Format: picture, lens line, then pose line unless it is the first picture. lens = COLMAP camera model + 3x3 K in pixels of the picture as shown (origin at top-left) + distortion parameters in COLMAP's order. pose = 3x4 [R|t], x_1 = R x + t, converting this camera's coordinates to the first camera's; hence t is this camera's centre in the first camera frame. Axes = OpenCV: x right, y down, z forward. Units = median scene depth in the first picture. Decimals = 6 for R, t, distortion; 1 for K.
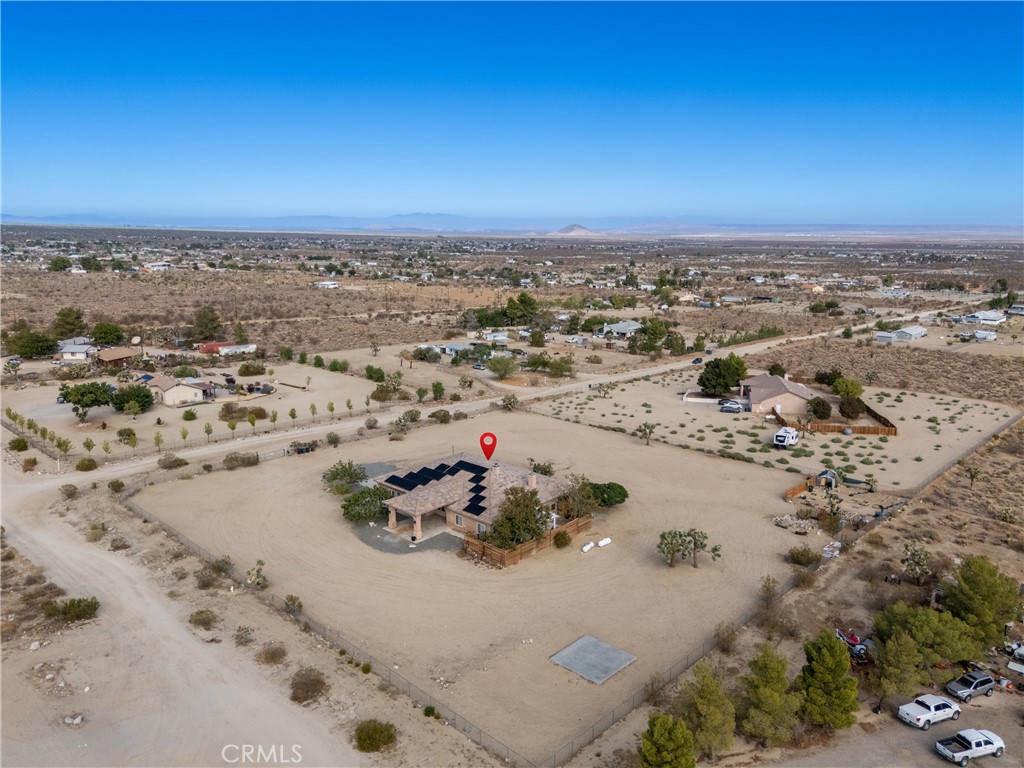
lens RADIAL K [[756.0, 0, 512.4], [0, 756.0, 388.2], [0, 0, 1]] dist [0.054817, -0.041750]
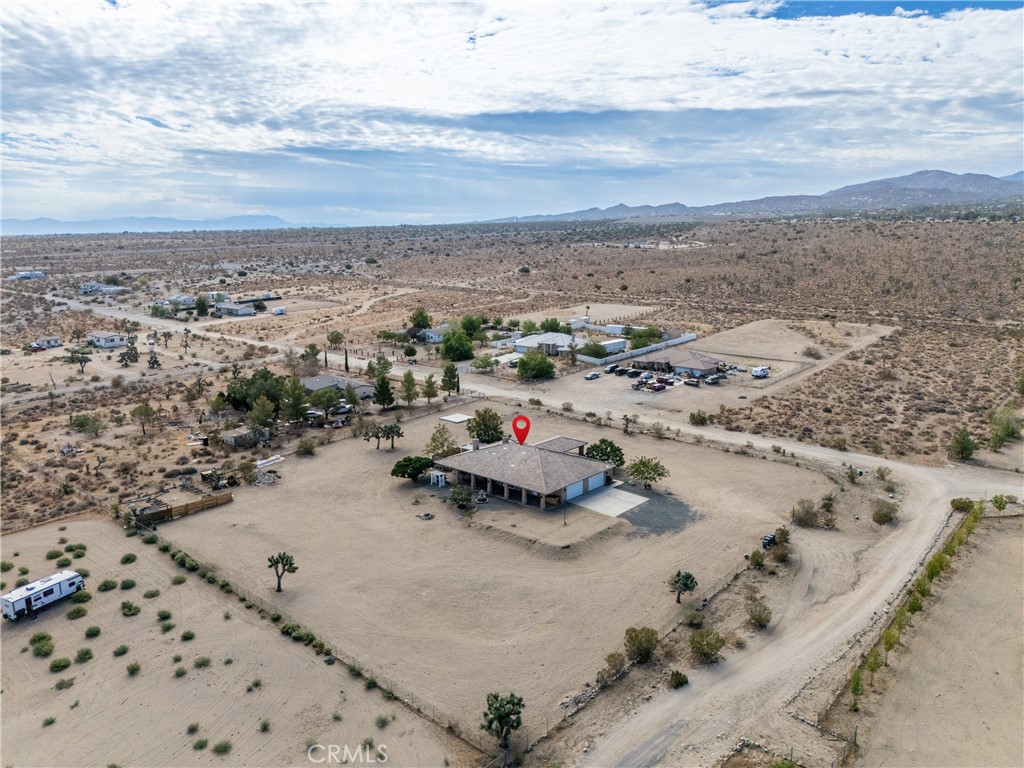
lens RADIAL K [[756.0, 0, 515.8], [0, 756.0, 404.1], [0, 0, 1]] dist [0.054817, -0.041750]
pose [[-0.999322, 0.008129, -0.035903, 0.004198], [-0.008028, 0.903712, 0.428066, -0.446896], [0.035926, 0.428064, -0.903034, 1.998773]]
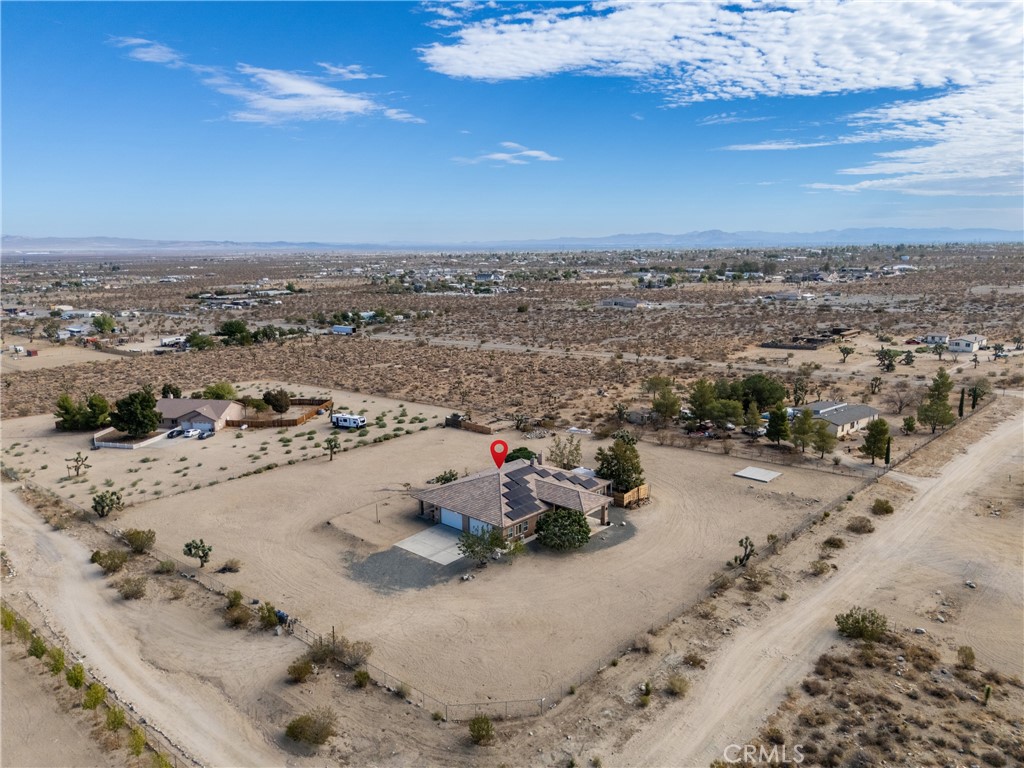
lens RADIAL K [[756.0, 0, 512.2], [0, 756.0, 361.7], [0, 0, 1]] dist [0.054817, -0.041750]
pose [[-0.012874, -0.168819, 0.985563, -1.043880], [0.224405, 0.960015, 0.167374, -0.216224], [-0.974411, 0.223320, 0.025525, 0.937336]]
